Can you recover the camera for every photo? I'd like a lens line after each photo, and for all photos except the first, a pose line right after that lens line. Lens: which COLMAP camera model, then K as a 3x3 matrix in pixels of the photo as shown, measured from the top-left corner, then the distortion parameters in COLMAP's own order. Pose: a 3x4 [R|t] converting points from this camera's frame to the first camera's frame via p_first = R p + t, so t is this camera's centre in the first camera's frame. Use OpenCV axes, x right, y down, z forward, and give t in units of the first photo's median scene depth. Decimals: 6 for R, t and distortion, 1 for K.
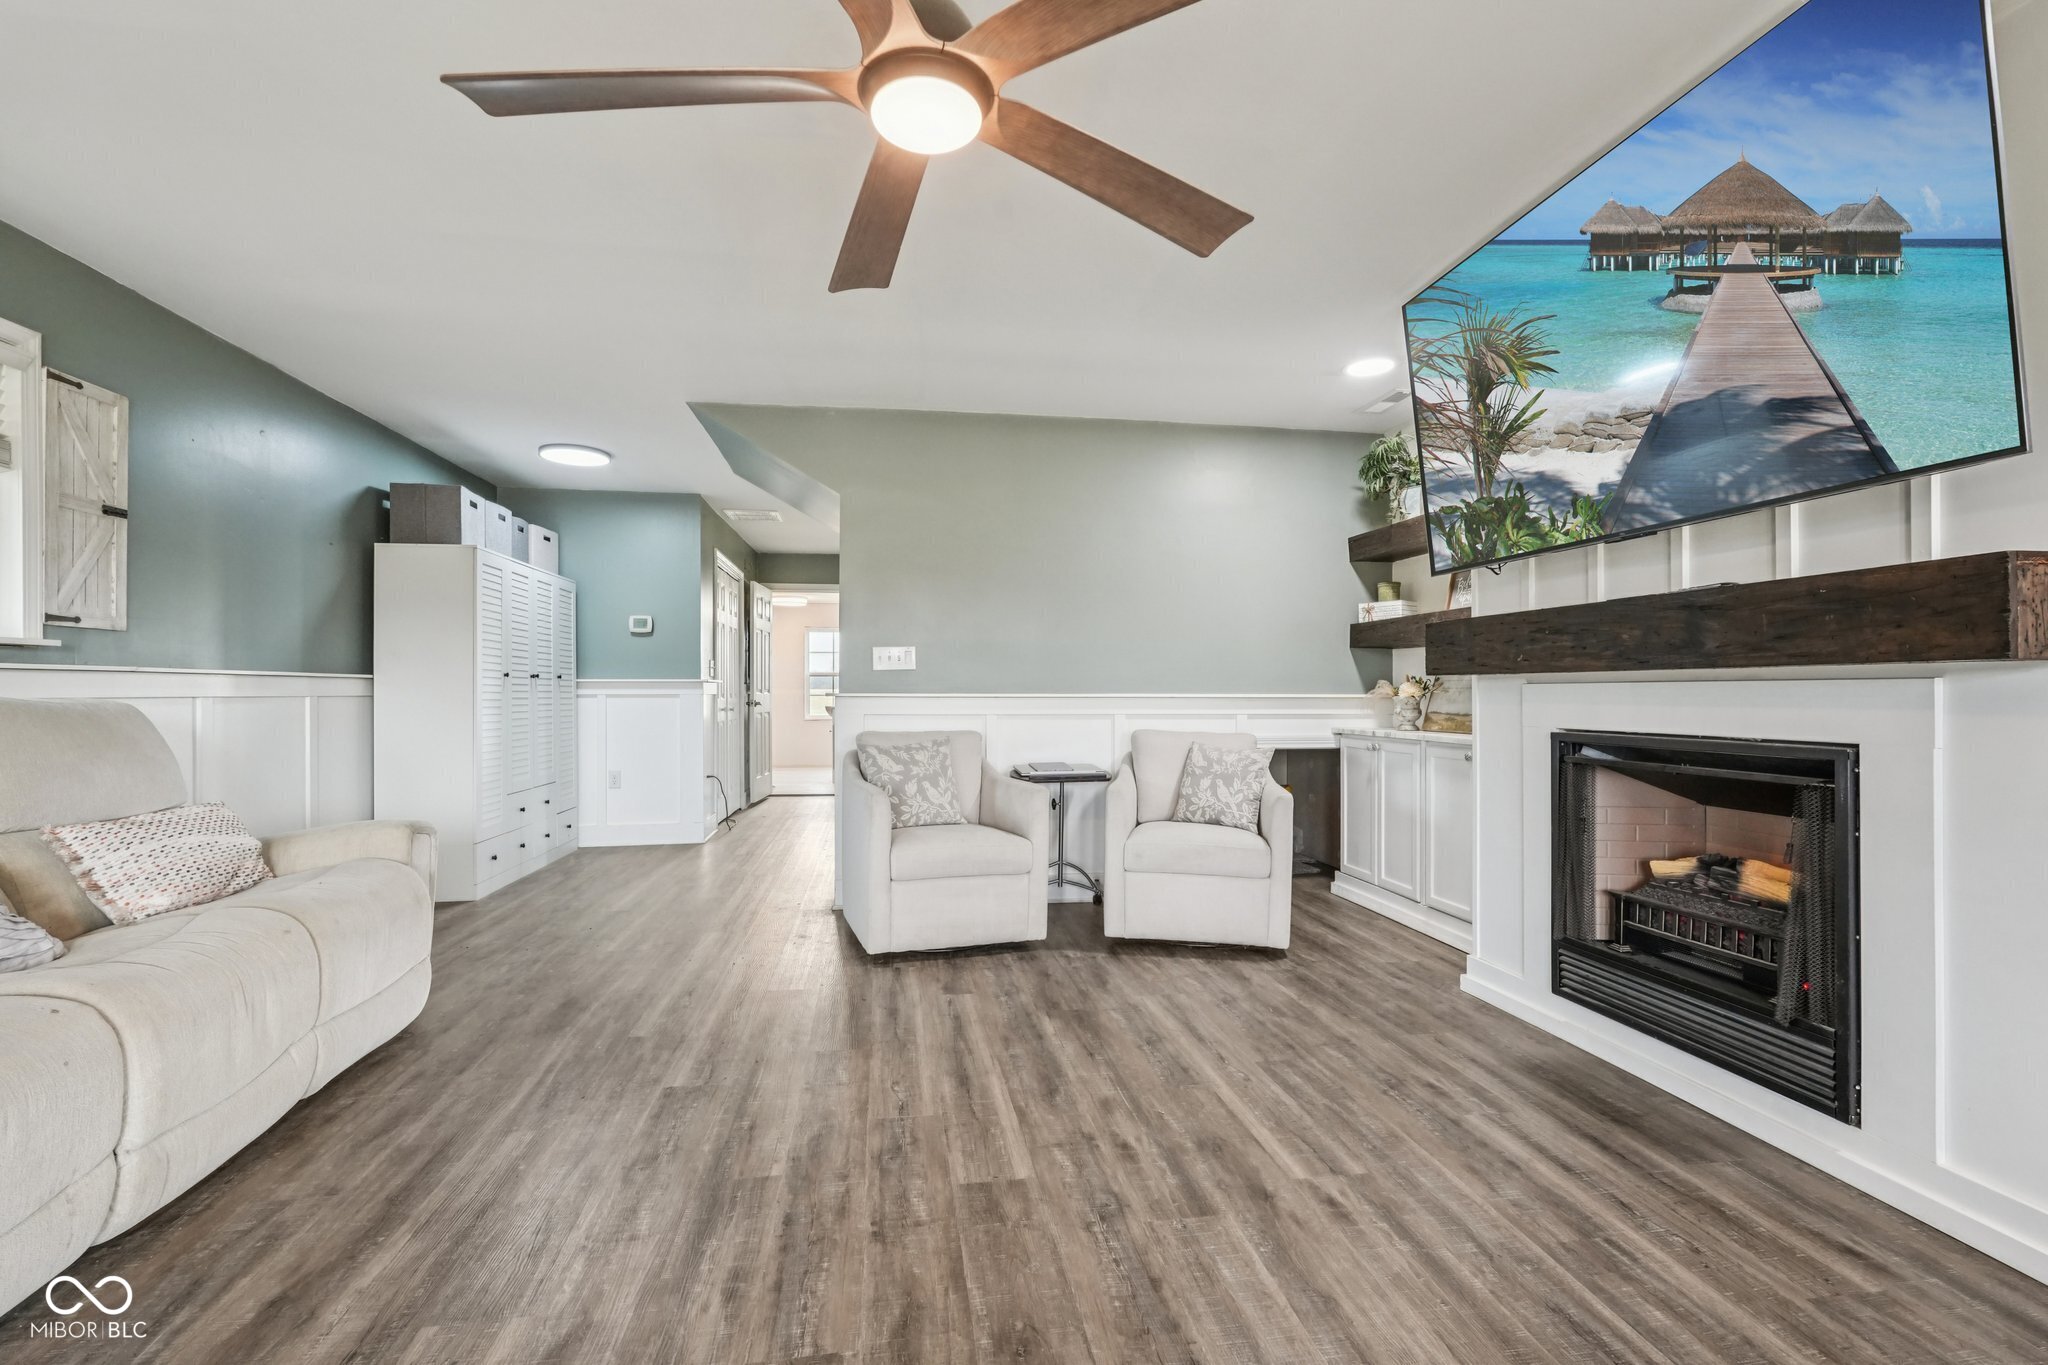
lens RADIAL K [[901.9, 0, 1023.4], [0, 901.9, 683.8], [0, 0, 1]] dist [-0.011738, 0.003169]
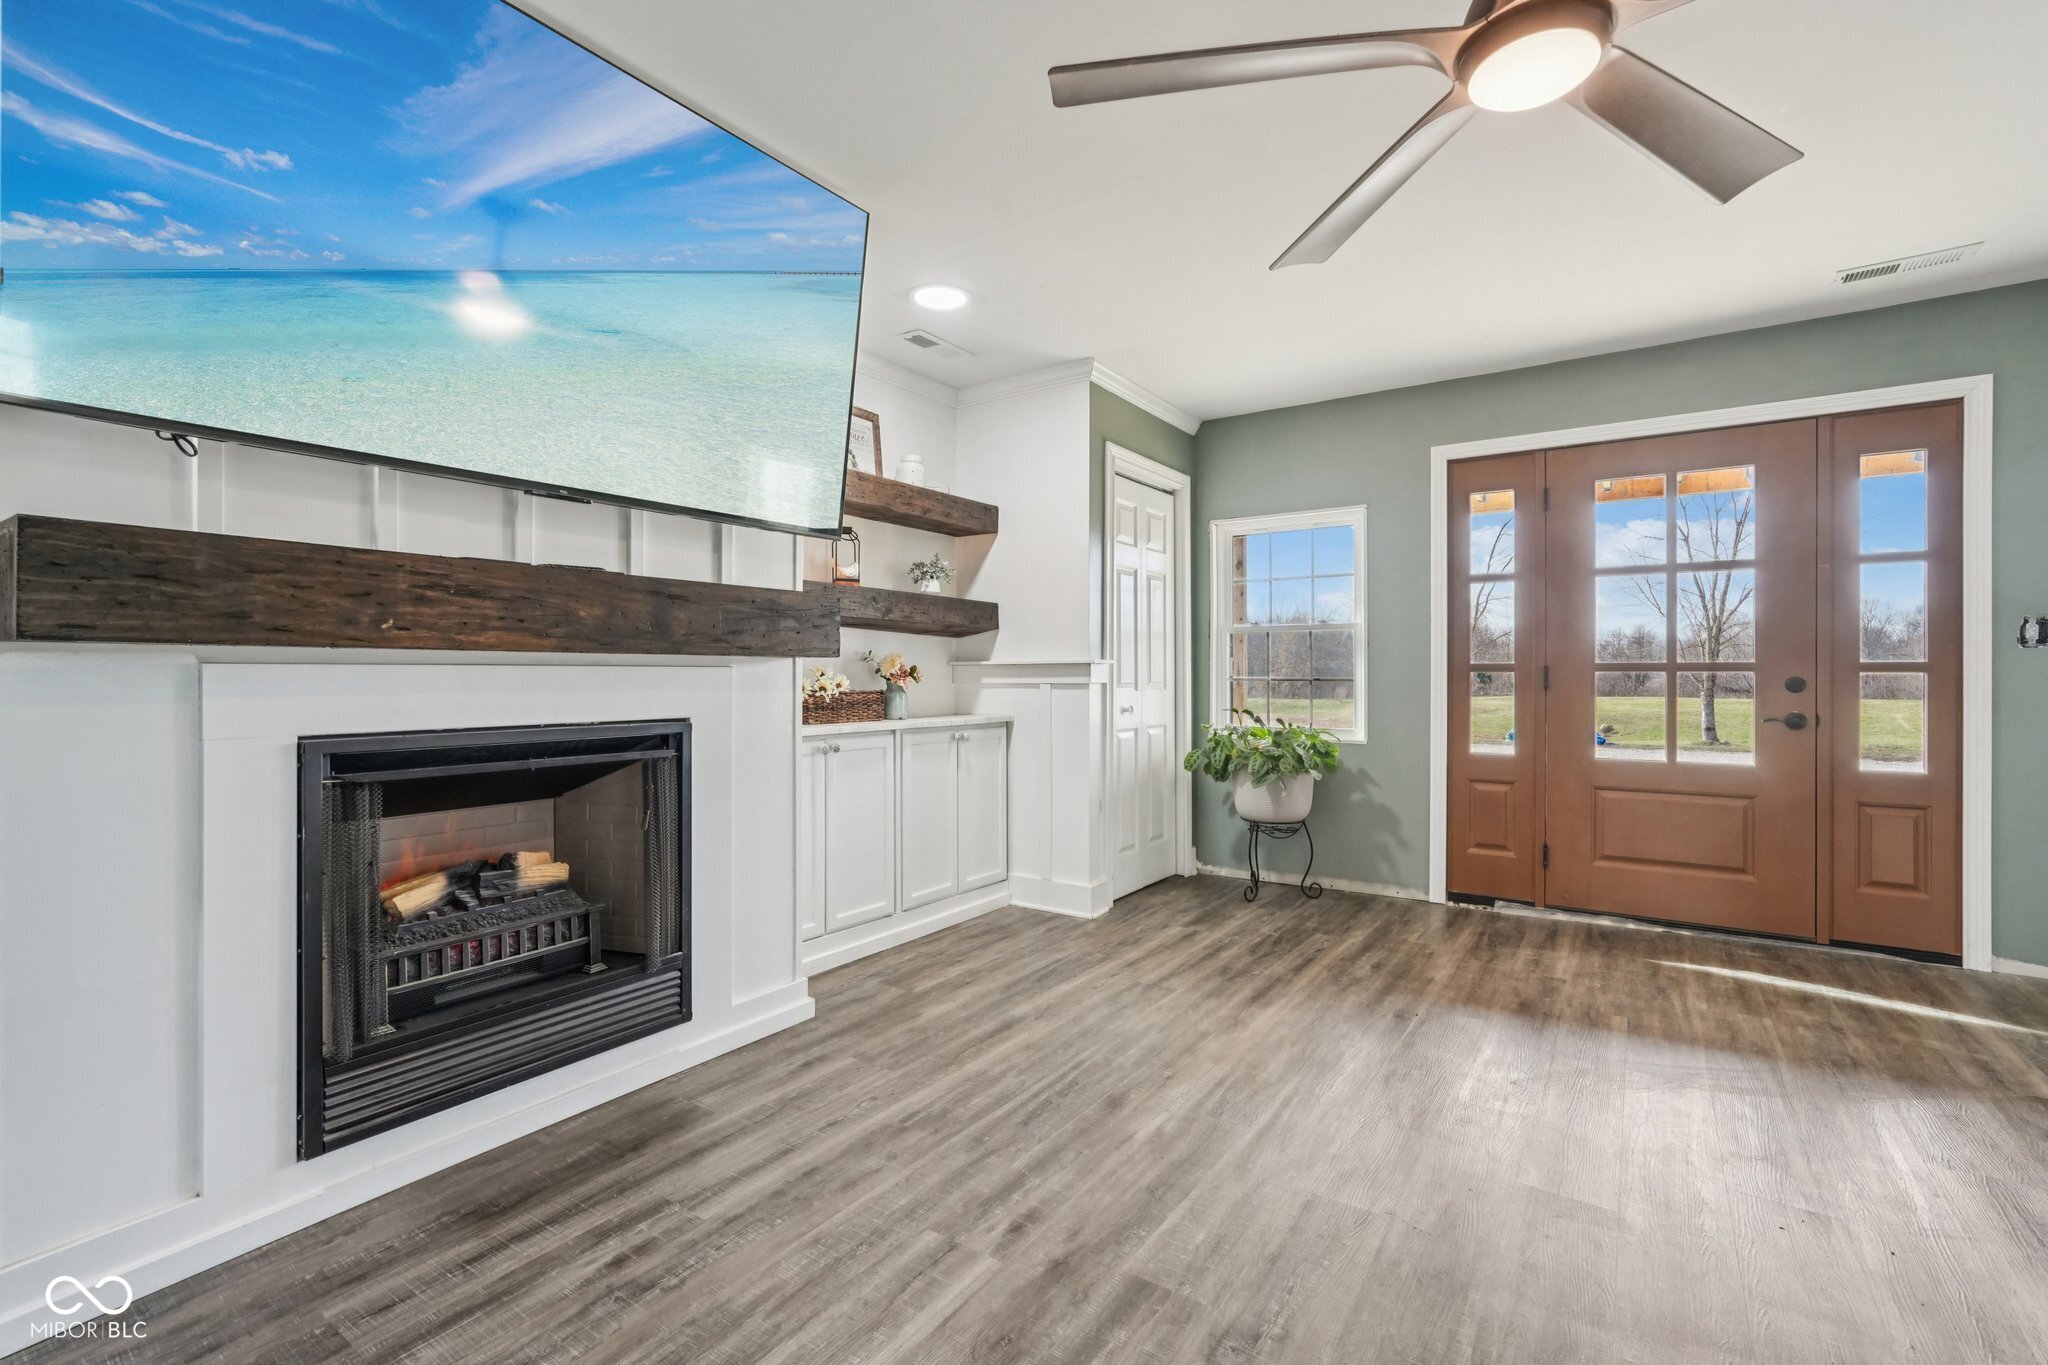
lens RADIAL K [[901.9, 0, 1021.7], [0, 901.9, 679.8], [0, 0, 1]] dist [-0.011738, 0.003169]
pose [[-0.723428, -0.004514, 0.690385, -0.278713], [-0.006330, 0.999980, -0.000095, 0.010507], [-0.690370, -0.004439, -0.723442, 1.559362]]
